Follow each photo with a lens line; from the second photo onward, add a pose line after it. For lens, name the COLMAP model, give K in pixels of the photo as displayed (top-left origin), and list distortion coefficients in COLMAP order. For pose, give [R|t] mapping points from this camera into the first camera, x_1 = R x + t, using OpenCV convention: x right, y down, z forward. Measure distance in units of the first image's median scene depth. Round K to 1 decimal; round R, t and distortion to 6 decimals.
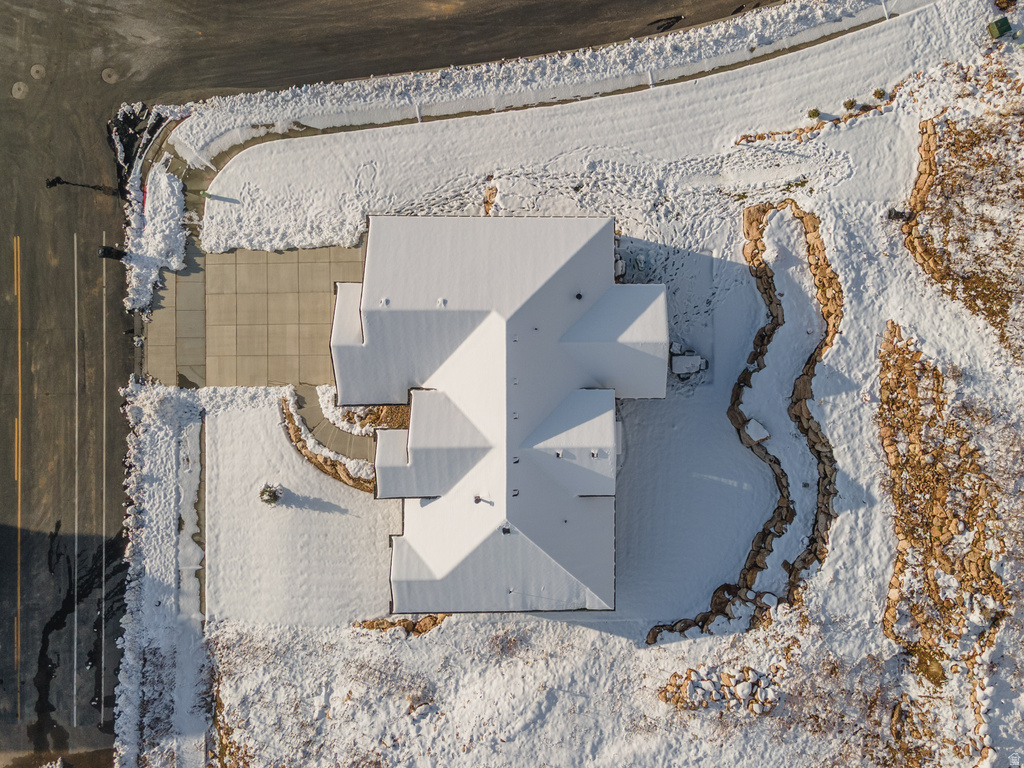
lens RADIAL K [[776.6, 0, 596.7], [0, 776.6, 381.7], [0, 0, 1]] dist [0.034626, 0.004167]
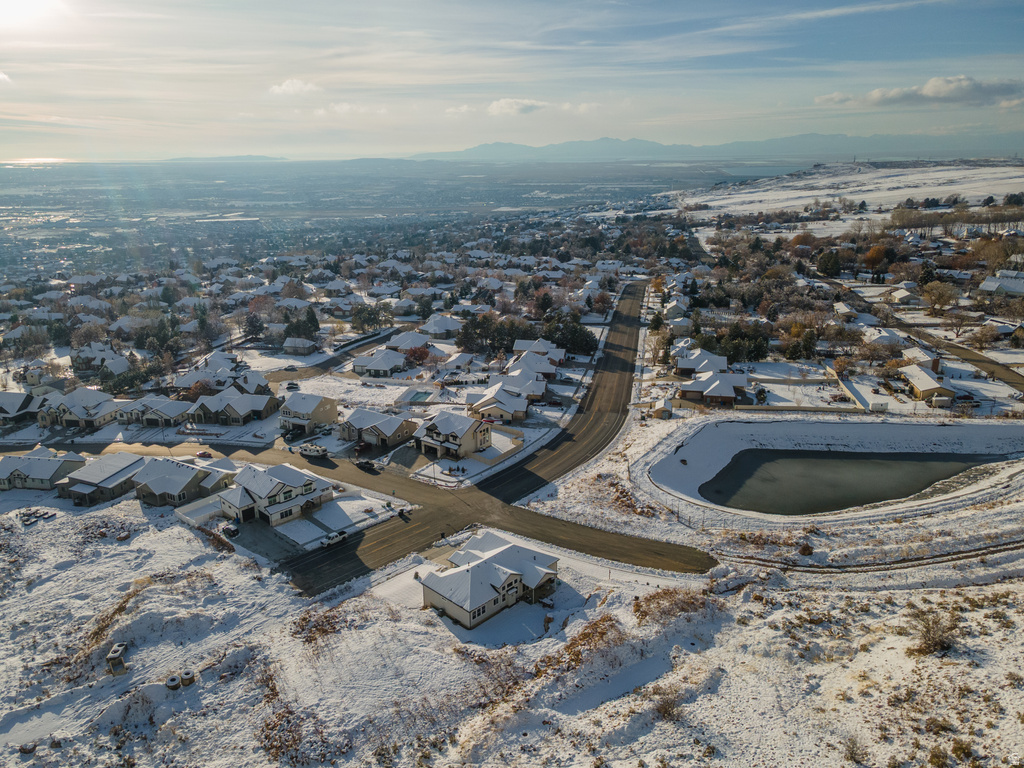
lens RADIAL K [[744.1, 0, 503.7], [0, 744.1, 381.3], [0, 0, 1]] dist [0.047231, 0.000513]
pose [[0.709386, 0.154819, -0.687606, 1.710353], [-0.704216, 0.196078, -0.682374, 1.749561], [0.029179, 0.968289, 0.248121, -0.446957]]
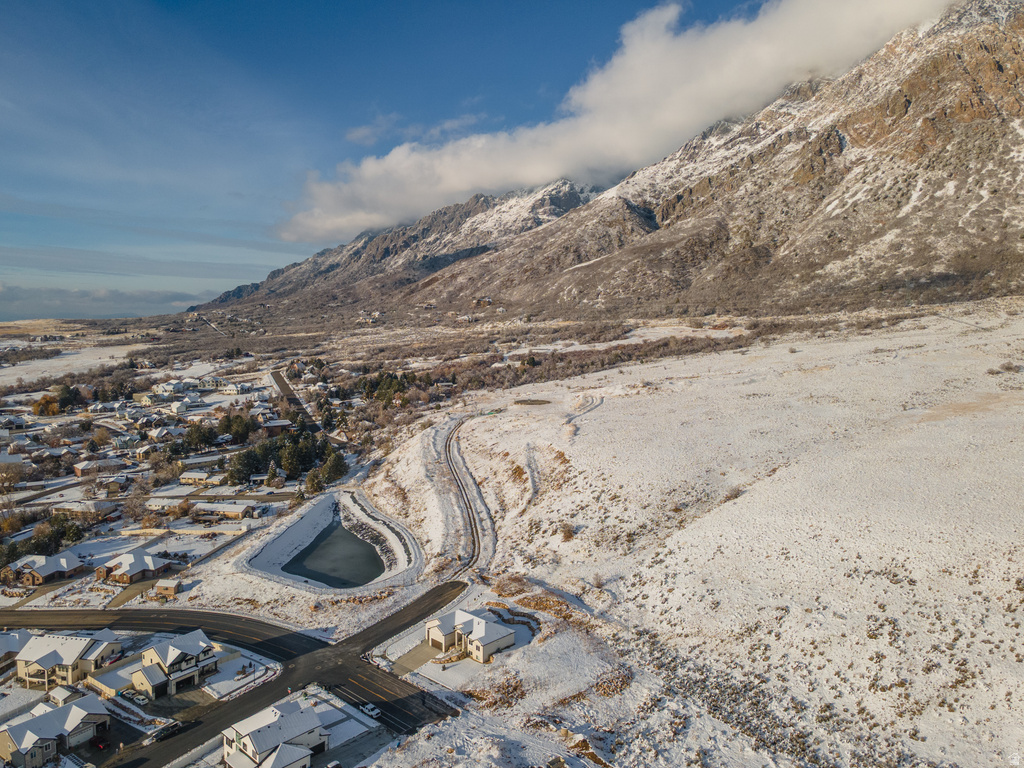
lens RADIAL K [[747.6, 0, 500.5], [0, 747.6, 376.2], [0, 0, 1]] dist [0.037436, 0.010763]
pose [[0.699825, -0.105815, 0.706434, -2.888417], [0.712543, 0.033810, -0.700813, 3.134570], [0.050272, 0.993811, 0.099059, -0.936364]]
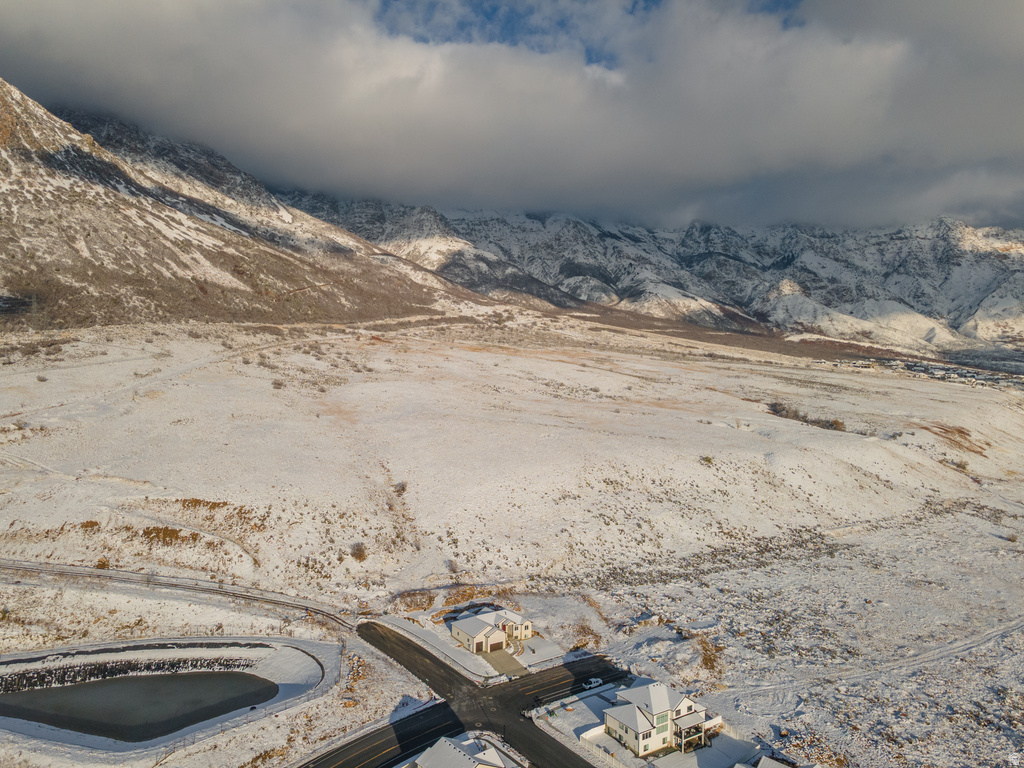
lens RADIAL K [[747.2, 0, 503.1], [0, 747.2, 380.1], [0, 0, 1]] dist [0.020233, 0.058633]
pose [[-0.548926, -0.092892, 0.830694, -4.027489], [0.835639, -0.037559, 0.547993, -2.503356], [-0.019705, 0.994968, 0.098241, -1.125663]]
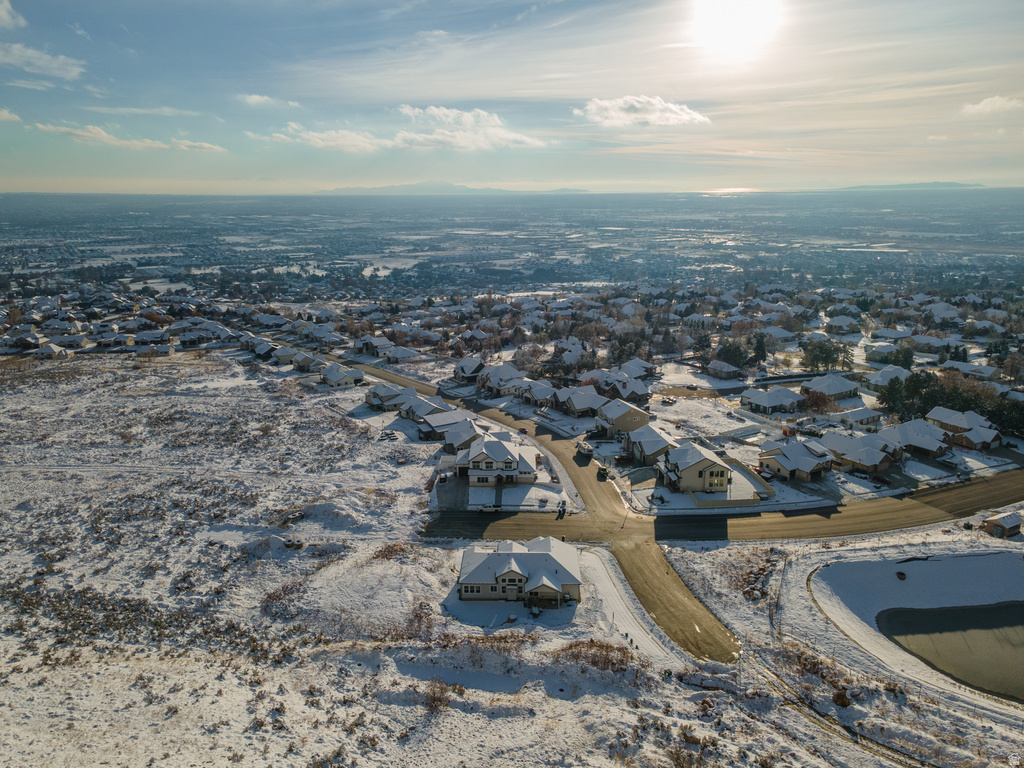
lens RADIAL K [[757.7, 0, 502.7], [0, 757.7, 382.2], [0, 0, 1]] dist [0.039629, 0.002190]
pose [[-0.028043, 0.205887, -0.978174, 2.677999], [-0.999473, -0.021755, 0.024075, 0.049515], [-0.016323, 0.978334, 0.206389, -0.418946]]
